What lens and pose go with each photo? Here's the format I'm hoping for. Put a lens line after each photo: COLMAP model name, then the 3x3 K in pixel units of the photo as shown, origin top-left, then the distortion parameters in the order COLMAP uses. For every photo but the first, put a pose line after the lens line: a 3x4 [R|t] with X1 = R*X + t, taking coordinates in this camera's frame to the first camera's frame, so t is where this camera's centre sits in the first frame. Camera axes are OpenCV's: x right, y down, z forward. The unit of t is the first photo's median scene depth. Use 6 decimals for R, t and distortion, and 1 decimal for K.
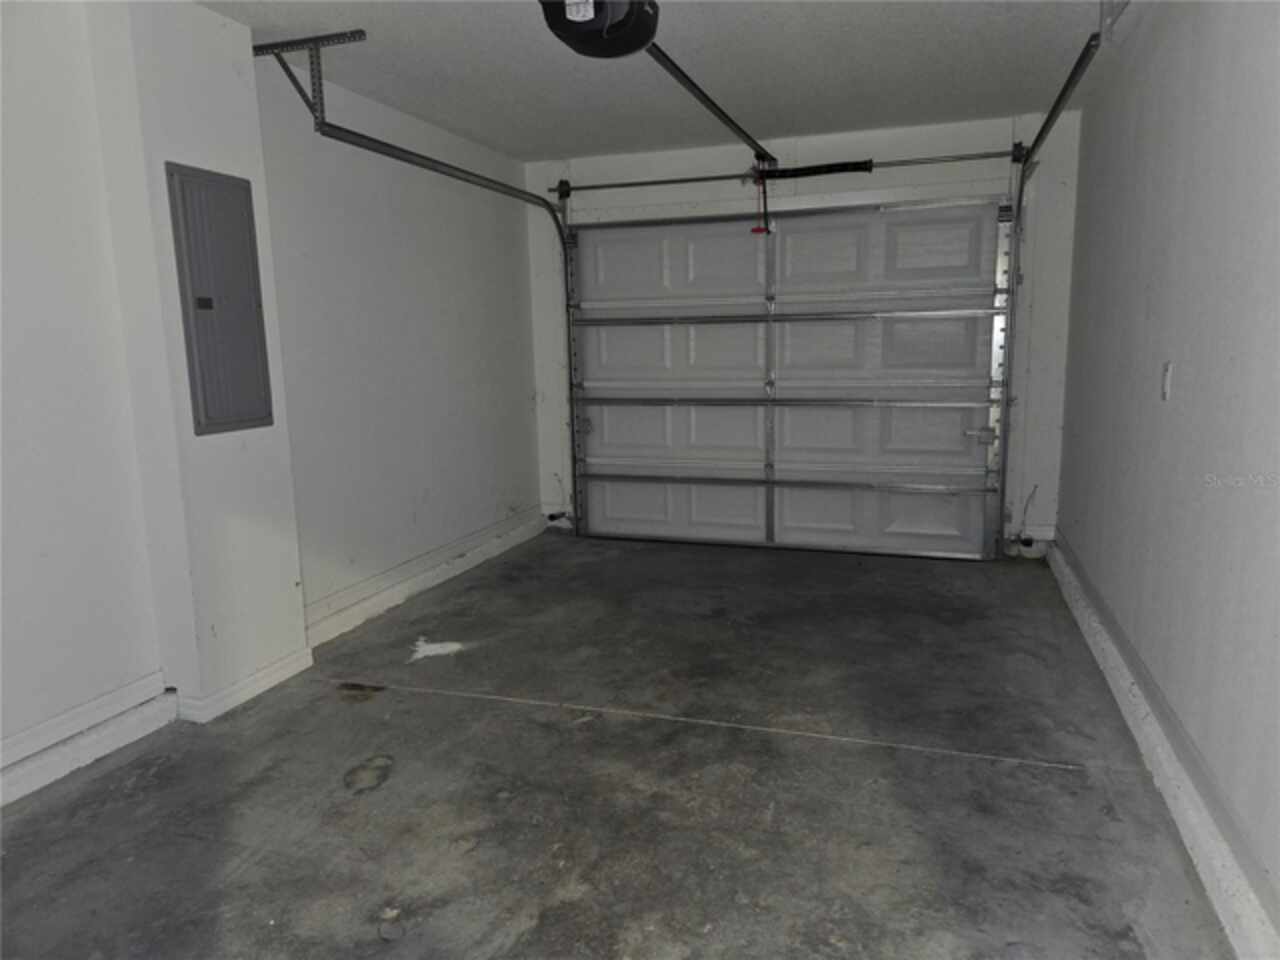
lens RADIAL K [[869.7, 0, 646.2], [0, 869.7, 480.0], [0, 0, 1]] dist [0.063899, -0.056734]
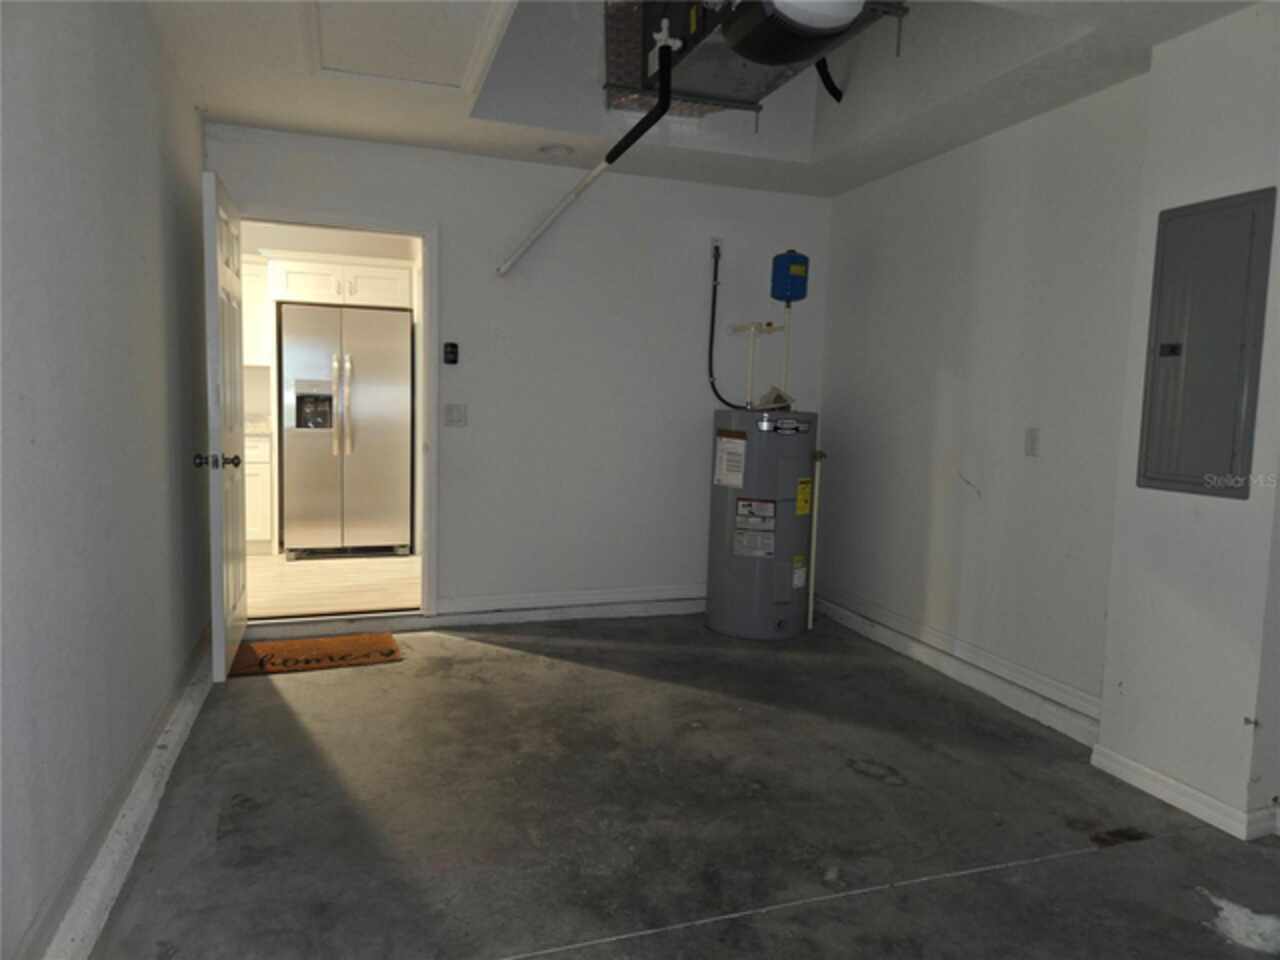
lens RADIAL K [[869.7, 0, 646.2], [0, 869.7, 480.0], [0, 0, 1]] dist [0.063899, -0.056734]
pose [[-0.800182, 0.054701, -0.597258, 0.562751], [-0.107149, 0.966773, 0.232099, -0.250006], [0.590109, 0.249717, -0.767732, 1.580829]]
